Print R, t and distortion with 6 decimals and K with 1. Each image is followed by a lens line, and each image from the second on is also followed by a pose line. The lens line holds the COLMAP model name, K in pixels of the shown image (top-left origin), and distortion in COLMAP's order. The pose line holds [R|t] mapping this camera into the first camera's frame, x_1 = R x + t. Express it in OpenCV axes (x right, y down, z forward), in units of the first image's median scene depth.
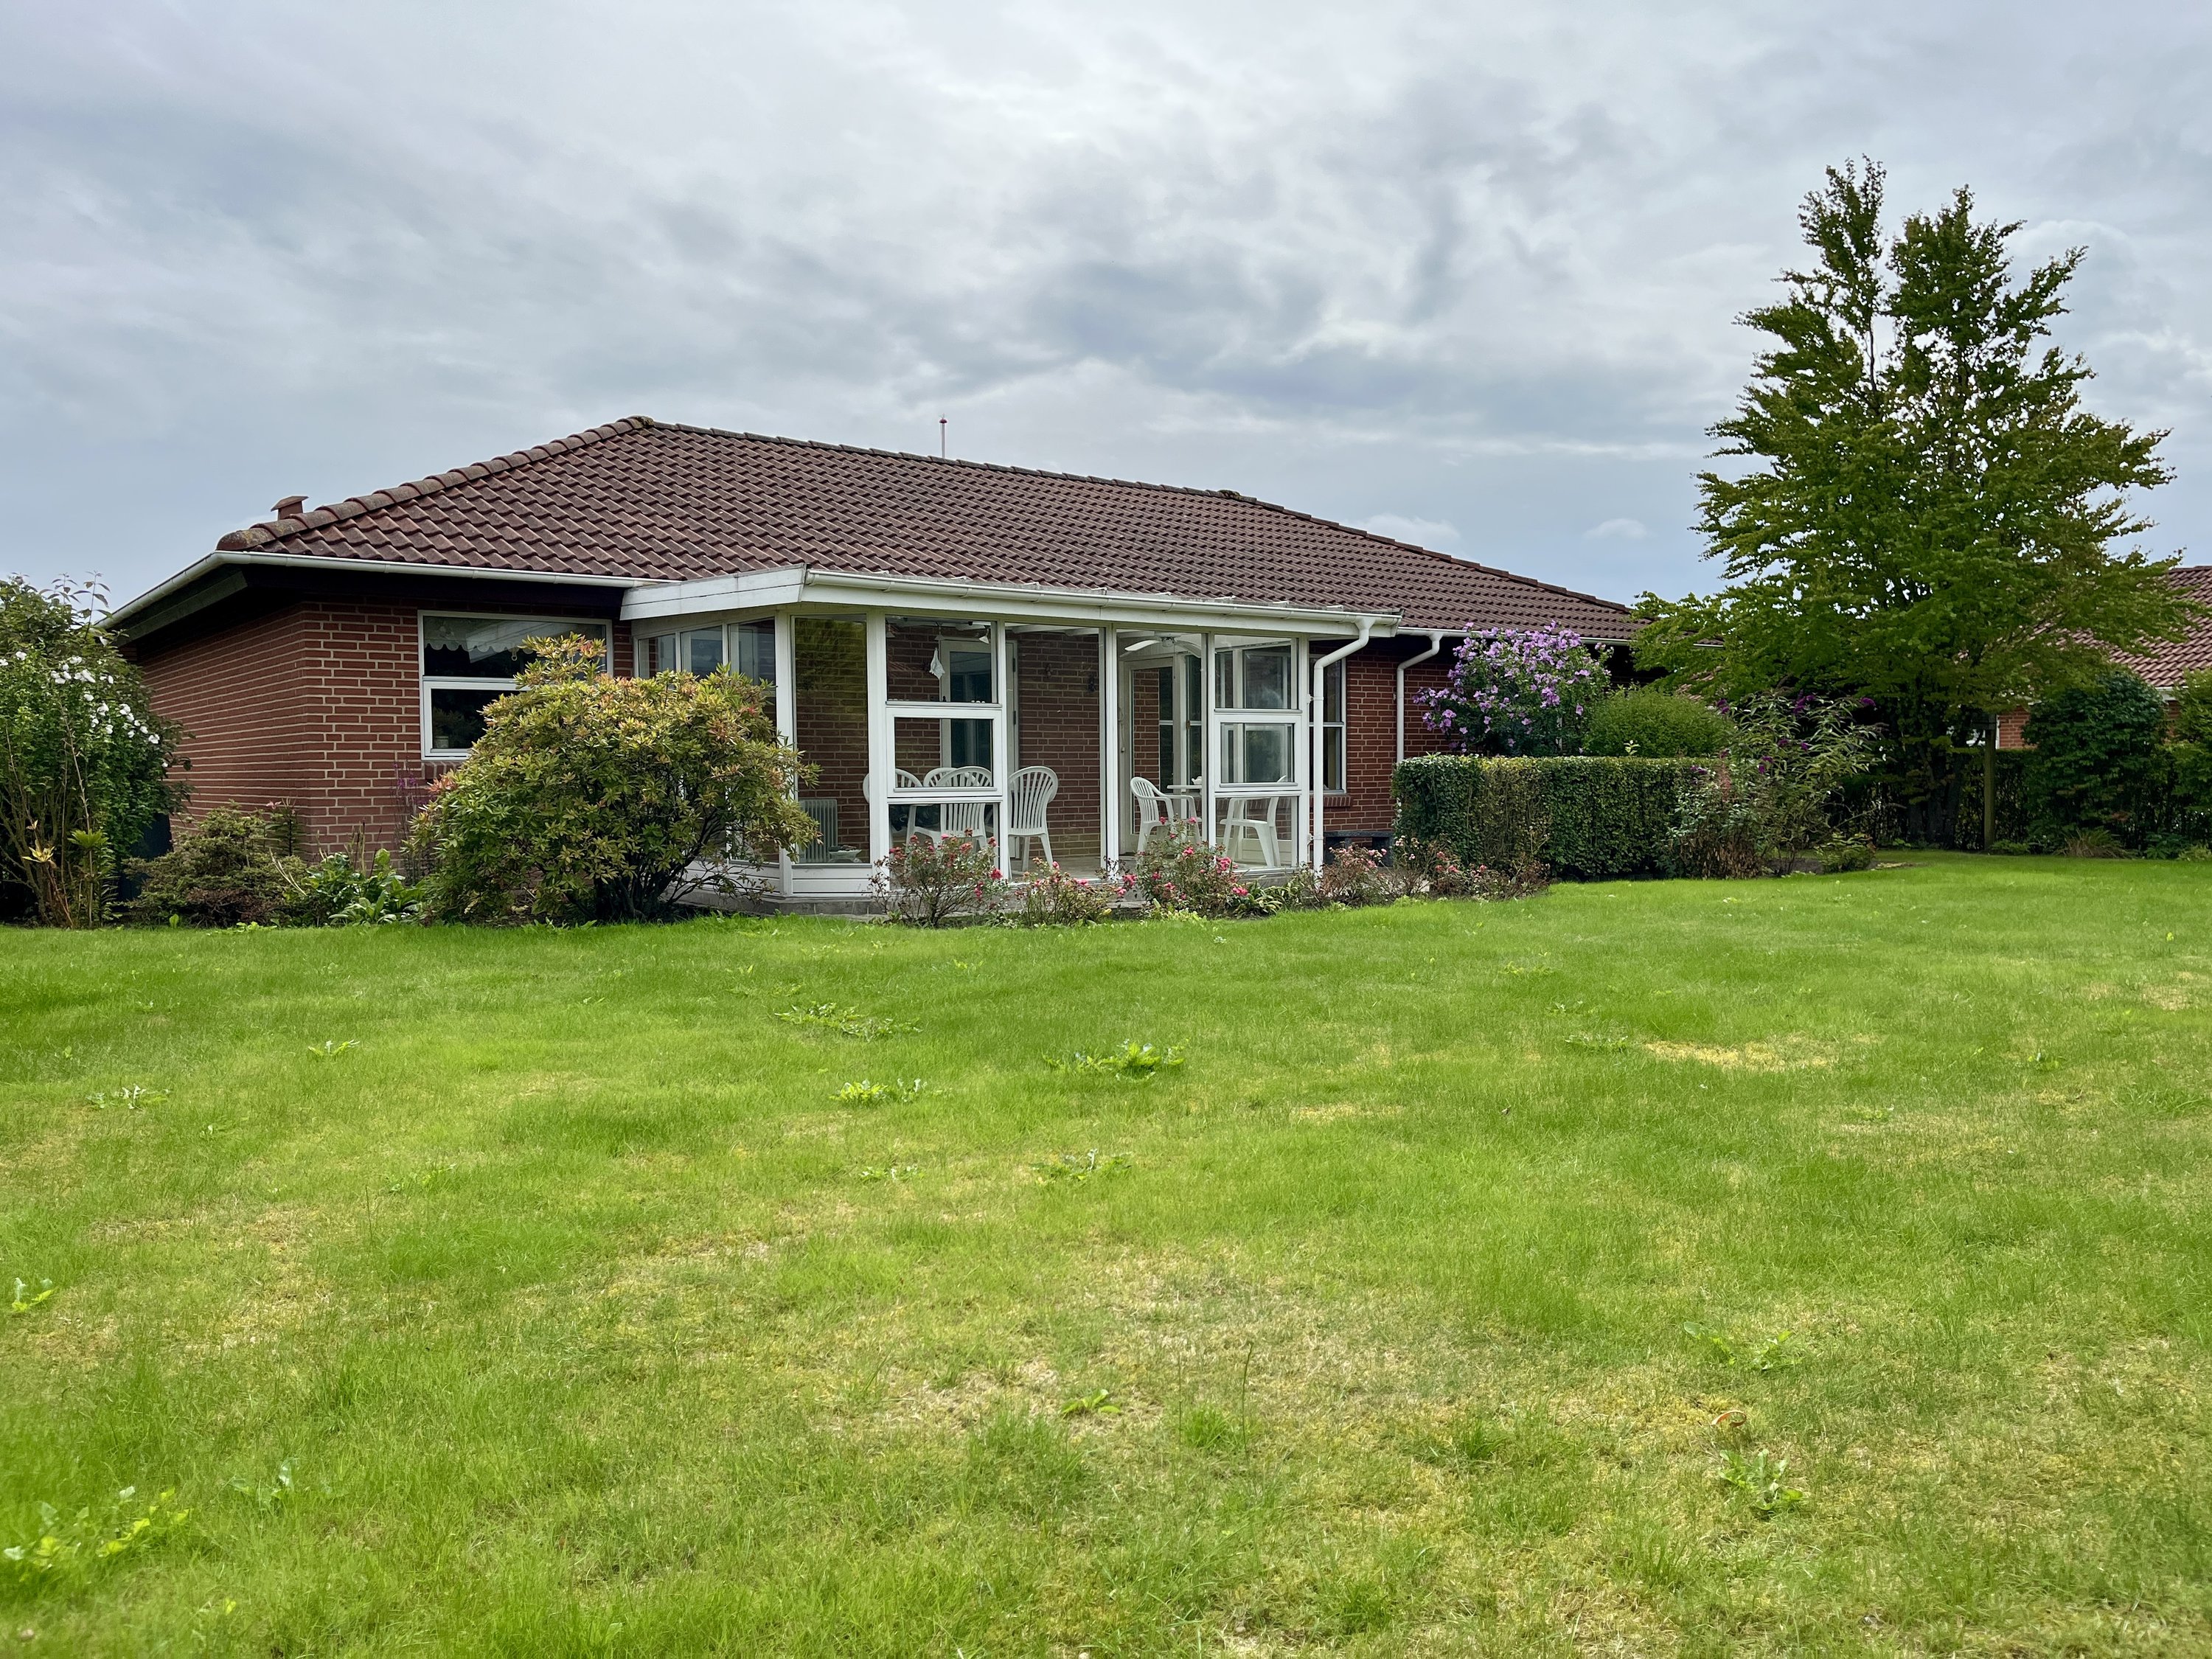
lens RADIAL K [[1698.1, 0, 1101.2], [0, 1698.1, 831.5], [0, 0, 1]] dist [0.090809, -0.132857]
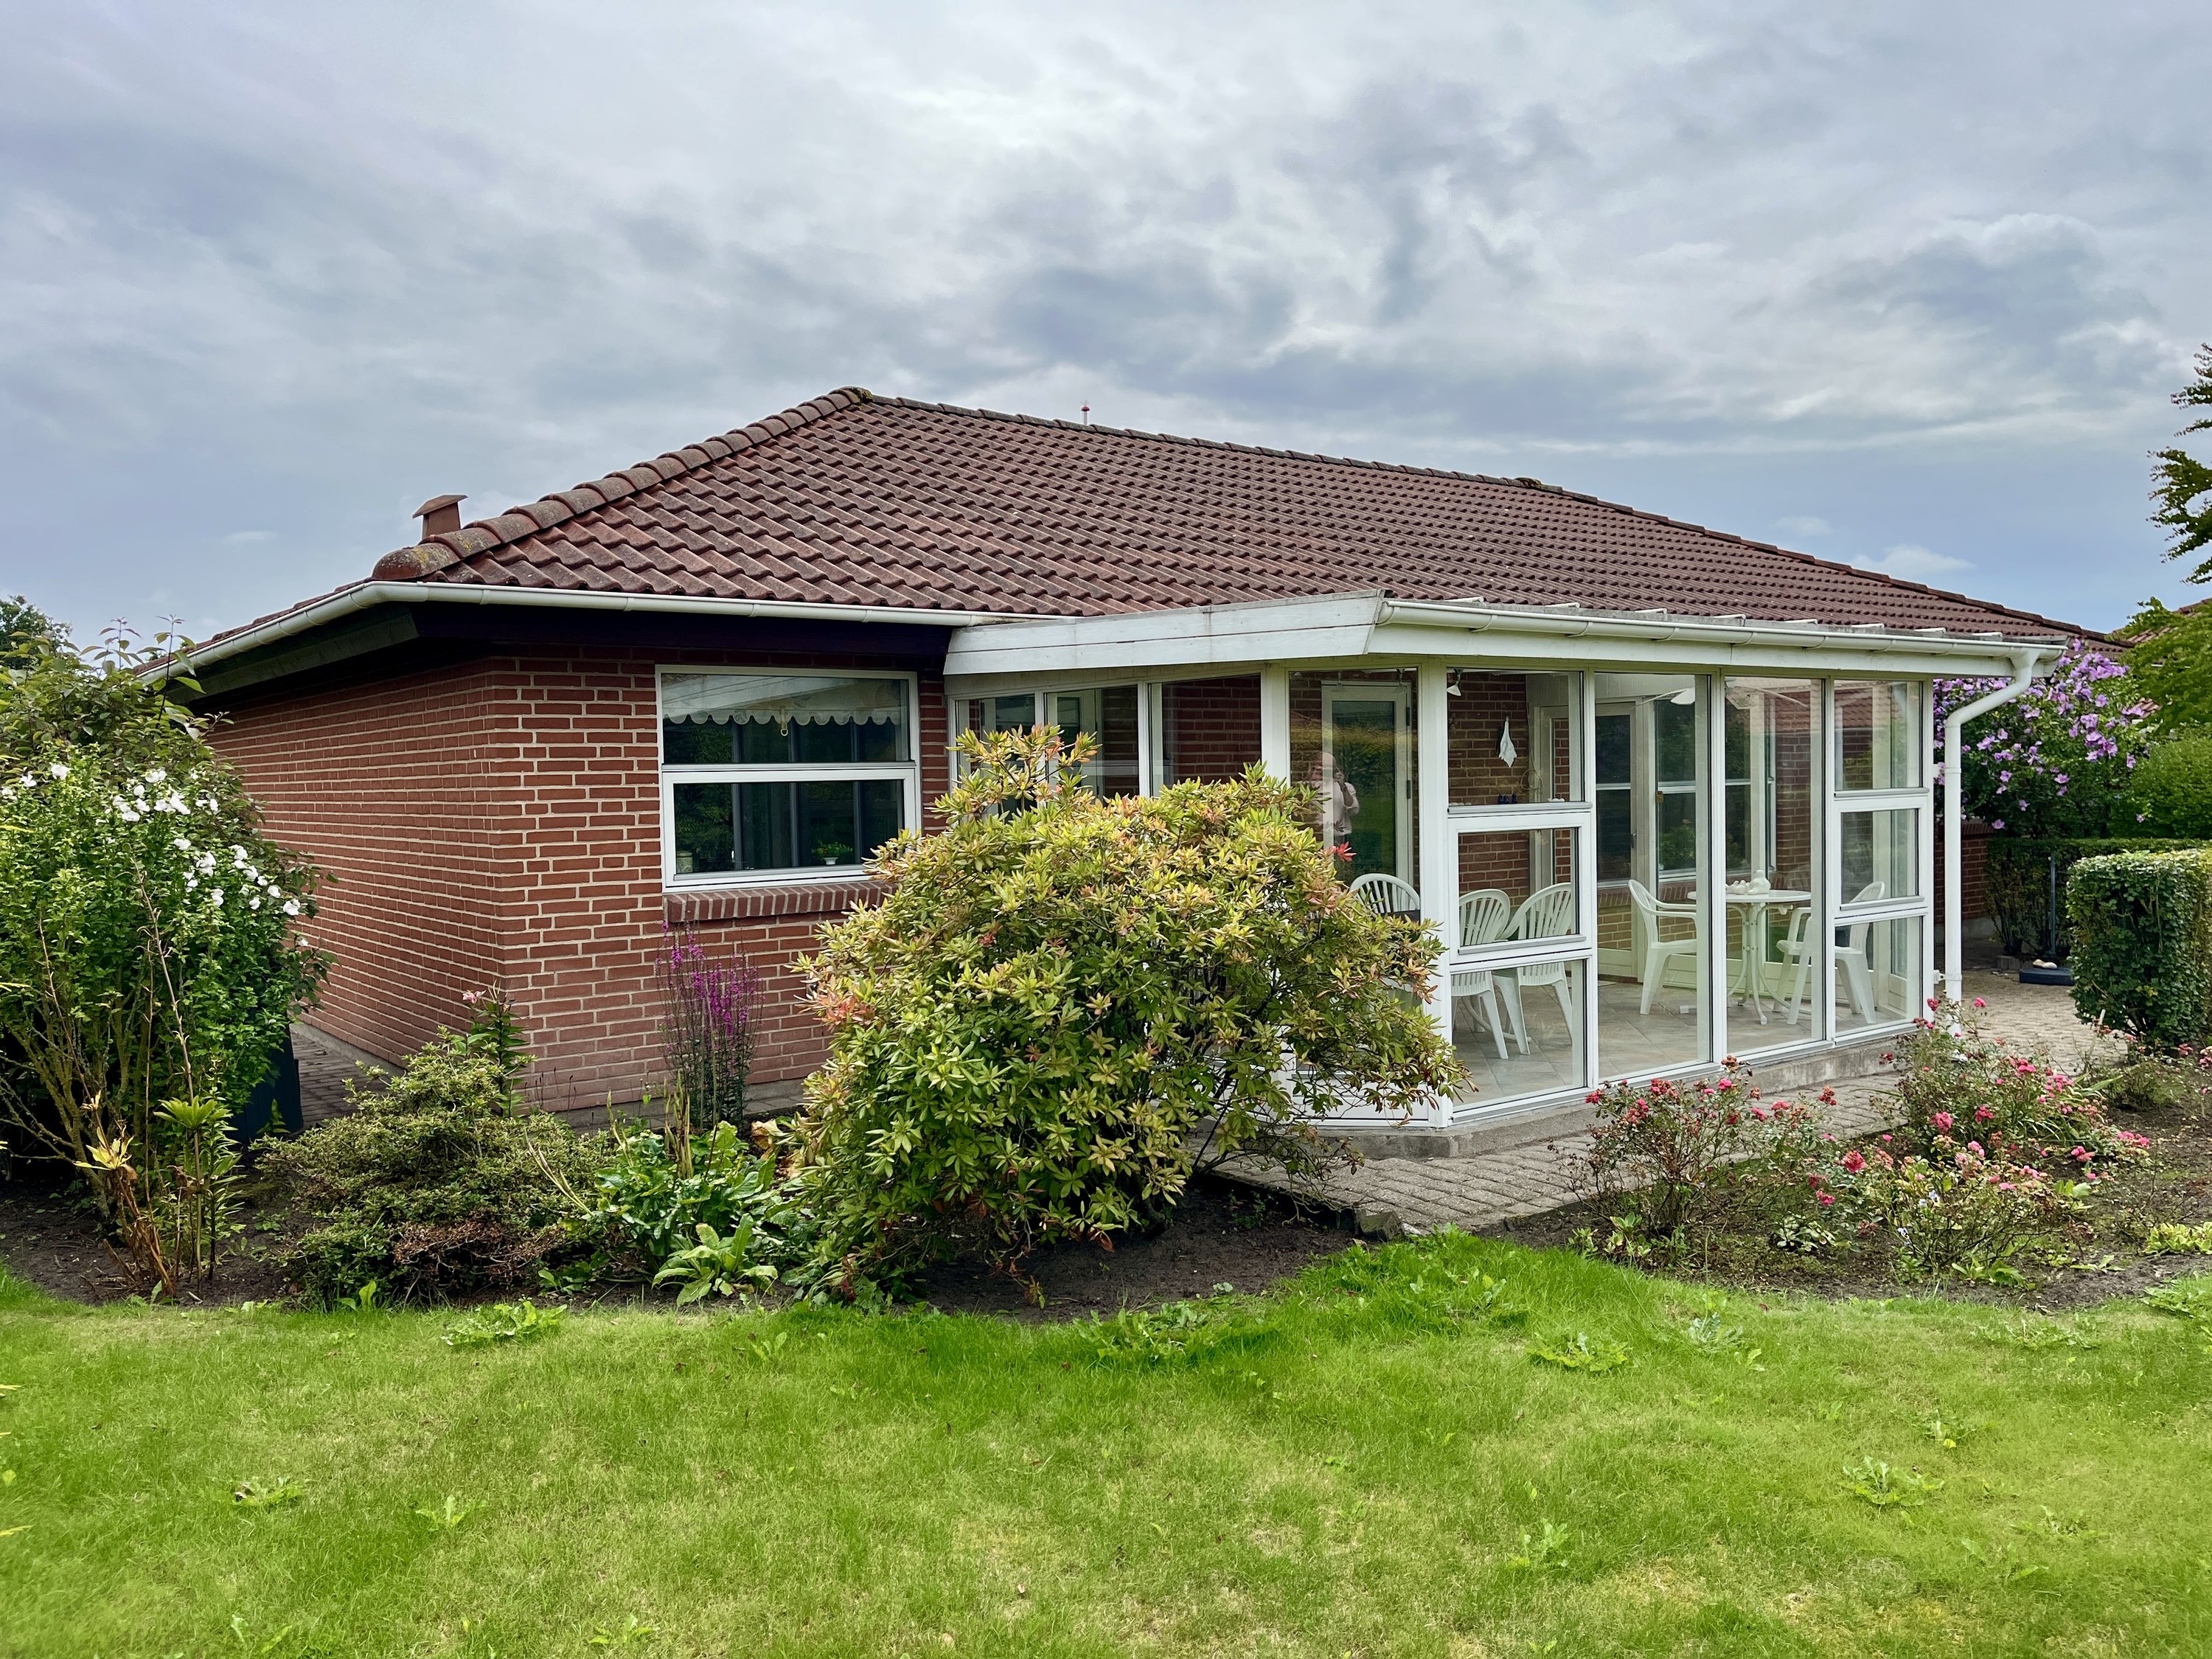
lens RADIAL K [[1660.1, 0, 1058.0], [0, 1660.1, 828.8], [0, 0, 1]] dist [0.135554, -0.192954]
pose [[0.999937, -0.010665, -0.003448, -0.145207], [0.010664, 0.999943, -0.000207, -0.038773], [0.003450, 0.000170, 0.999994, 0.216500]]
